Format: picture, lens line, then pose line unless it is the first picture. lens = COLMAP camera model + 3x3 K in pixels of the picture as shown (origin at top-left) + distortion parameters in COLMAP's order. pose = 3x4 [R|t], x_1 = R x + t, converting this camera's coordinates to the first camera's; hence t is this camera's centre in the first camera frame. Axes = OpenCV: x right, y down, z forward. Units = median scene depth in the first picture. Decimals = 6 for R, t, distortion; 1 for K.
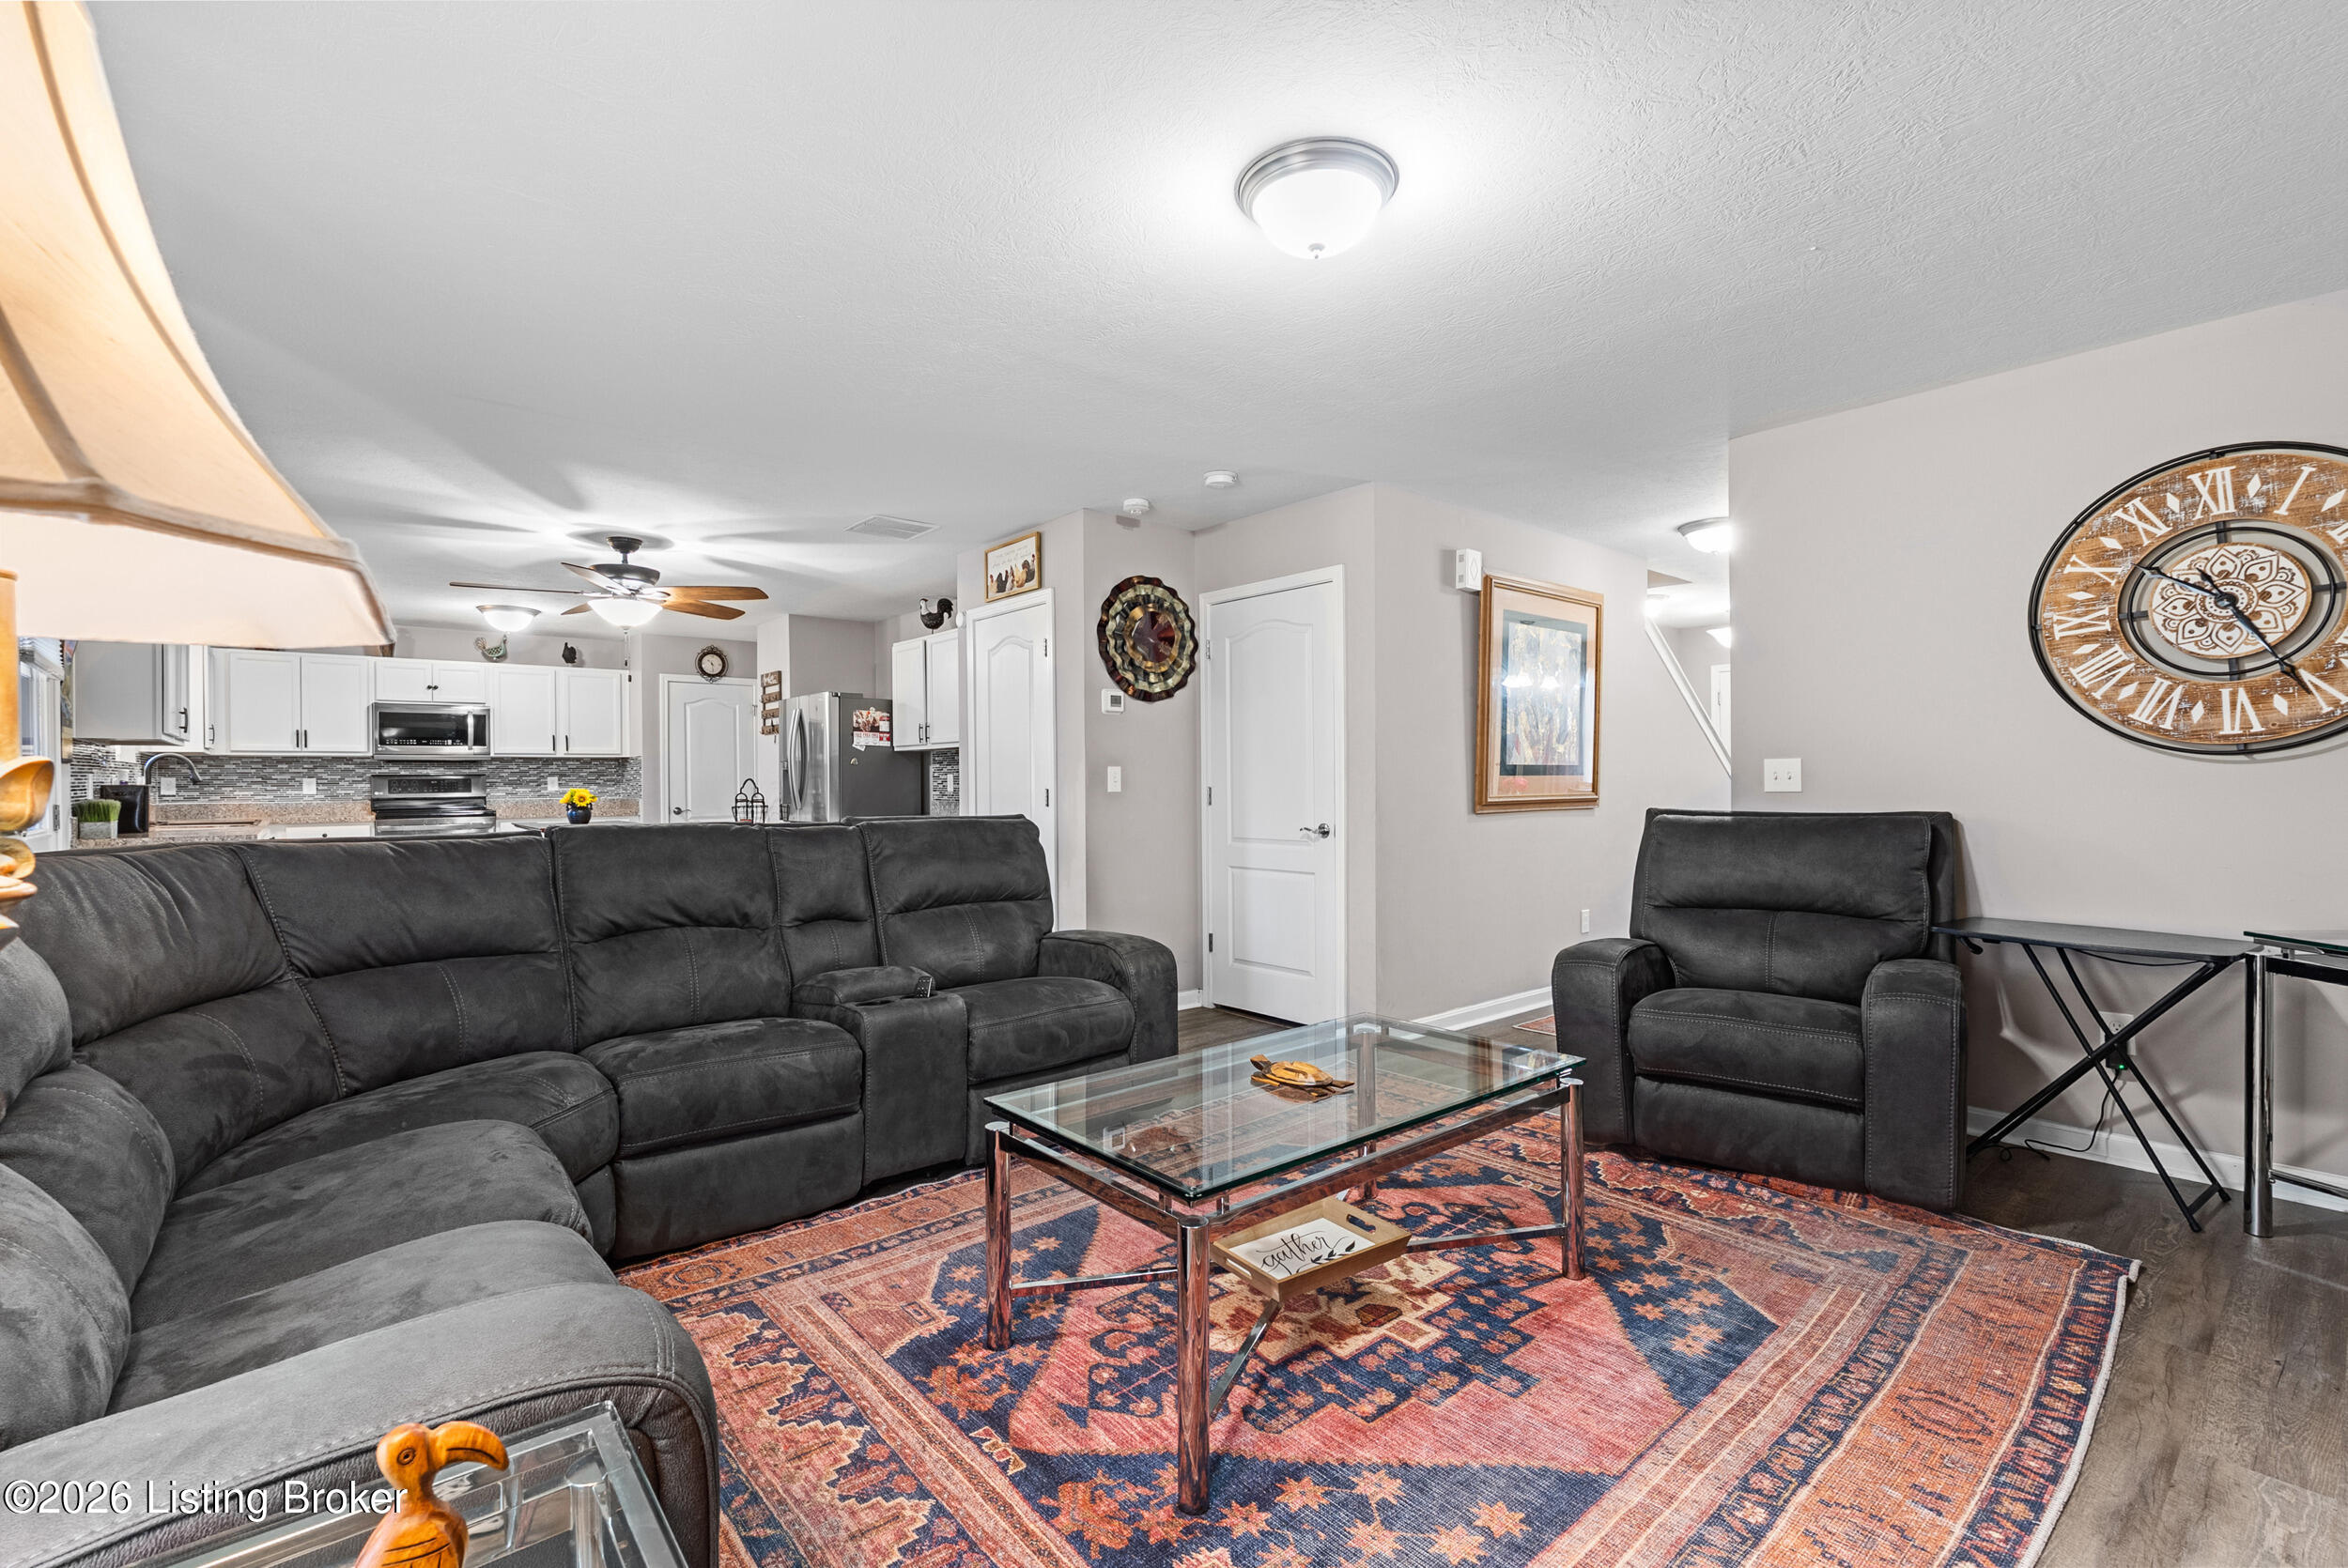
lens RADIAL K [[1034.3, 0, 1172.3], [0, 1034.3, 773.5], [0, 0, 1]] dist [-0.010331, 0.003911]
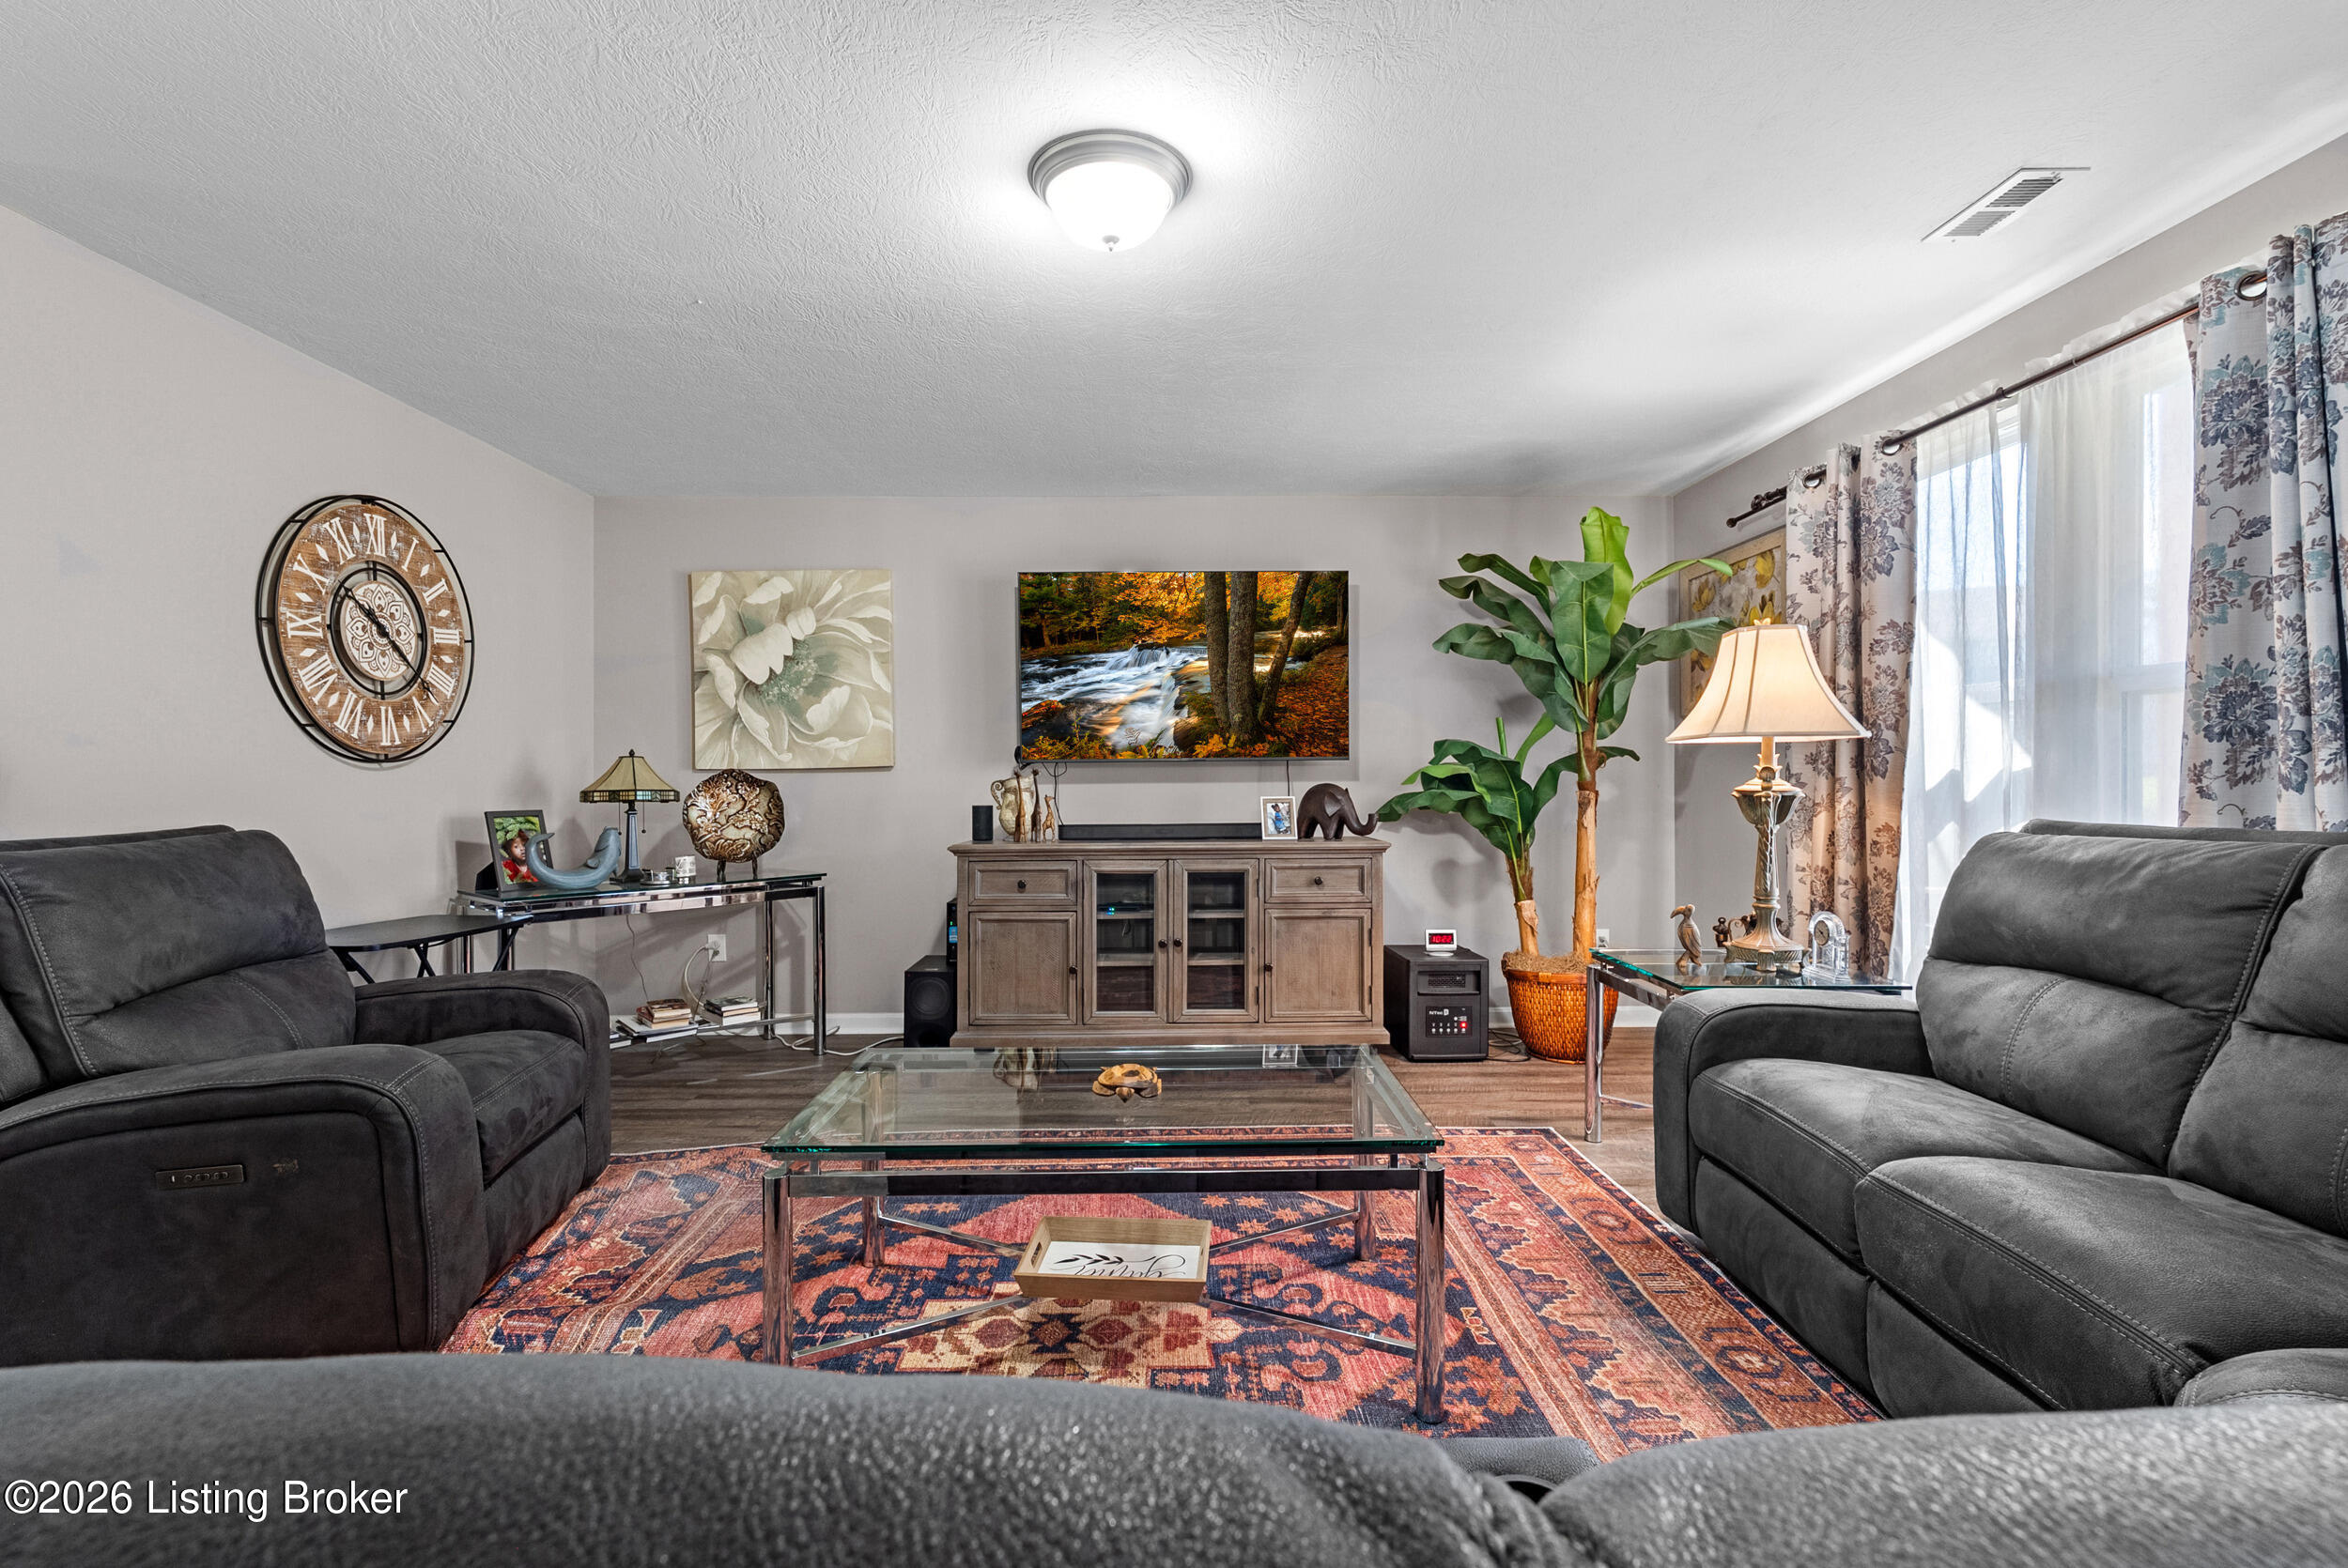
lens RADIAL K [[1034.3, 0, 1168.6], [0, 1034.3, 785.2], [0, 0, 1]] dist [-0.010331, 0.003911]
pose [[-0.772823, 0.003643, 0.634612, -0.373363], [0.005652, 0.999983, 0.001142, 0.009871], [-0.634597, 0.004469, -0.772830, 1.223487]]
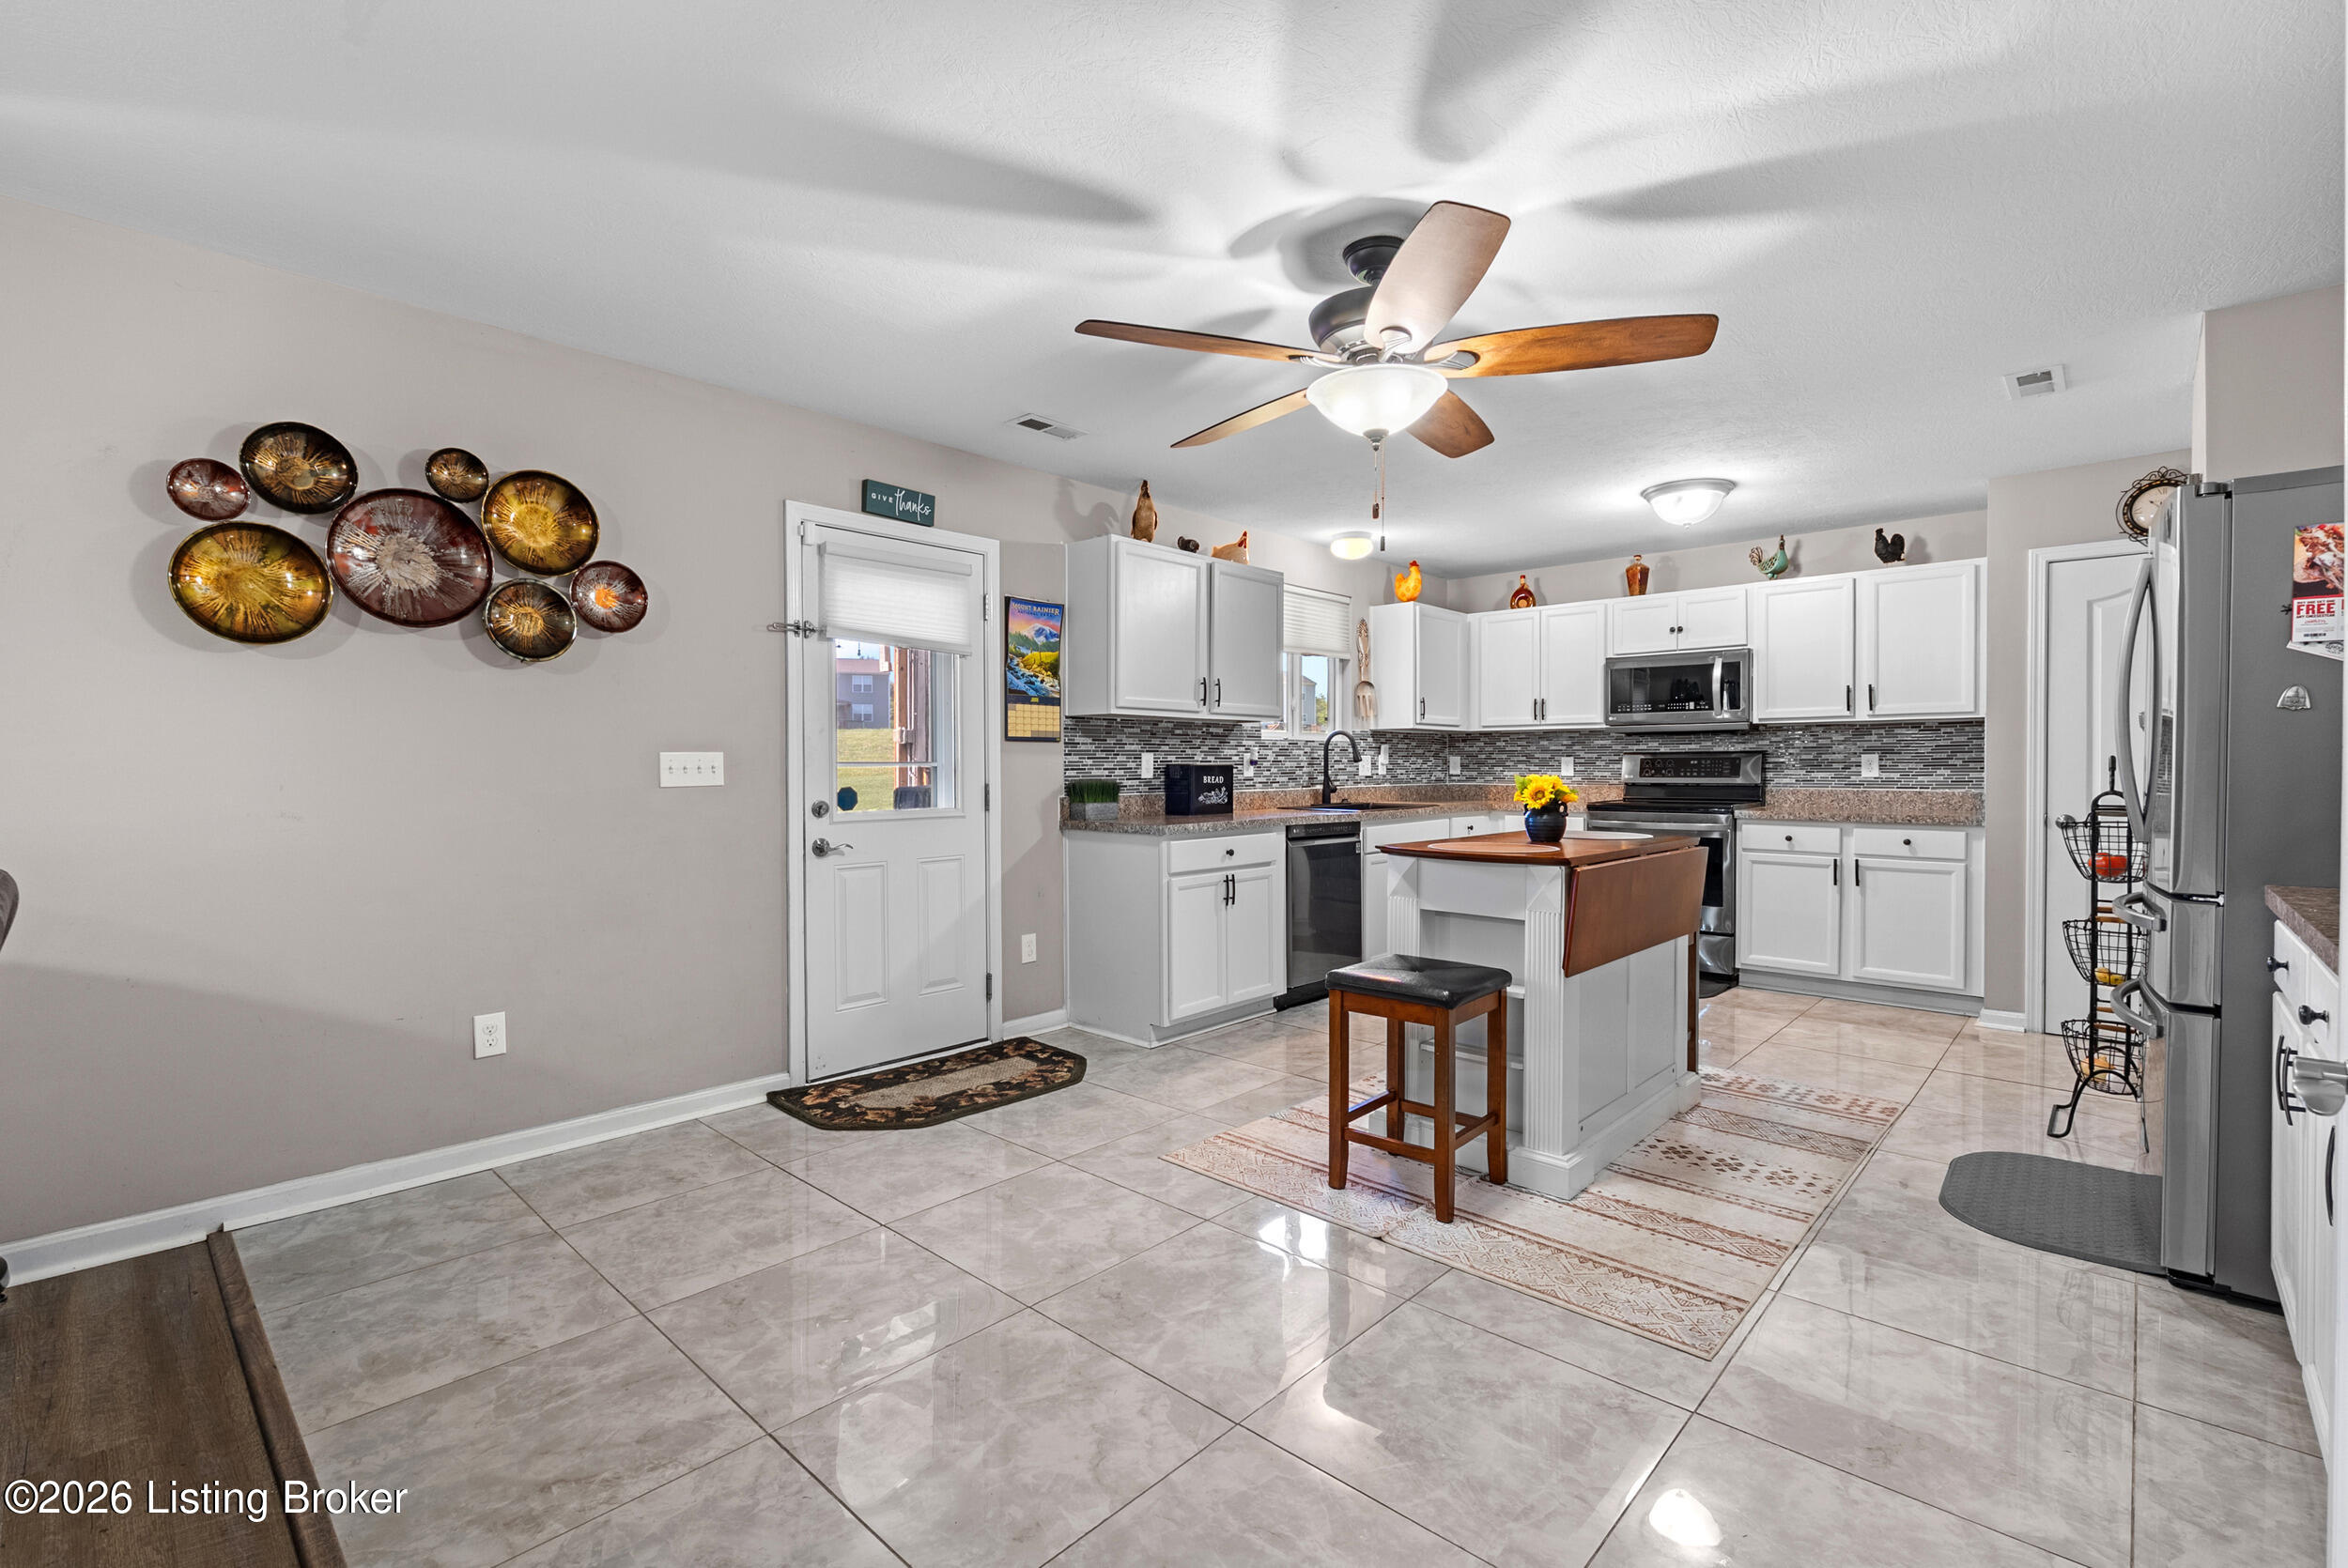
lens RADIAL K [[1034.3, 0, 1180.3], [0, 1034.3, 786.7], [0, 0, 1]] dist [-0.010331, 0.003911]
pose [[0.128855, 0.026618, -0.991306, -0.126566], [0.006383, 0.999597, 0.027670, 0.008793], [0.991643, -0.009893, 0.128633, 1.446590]]
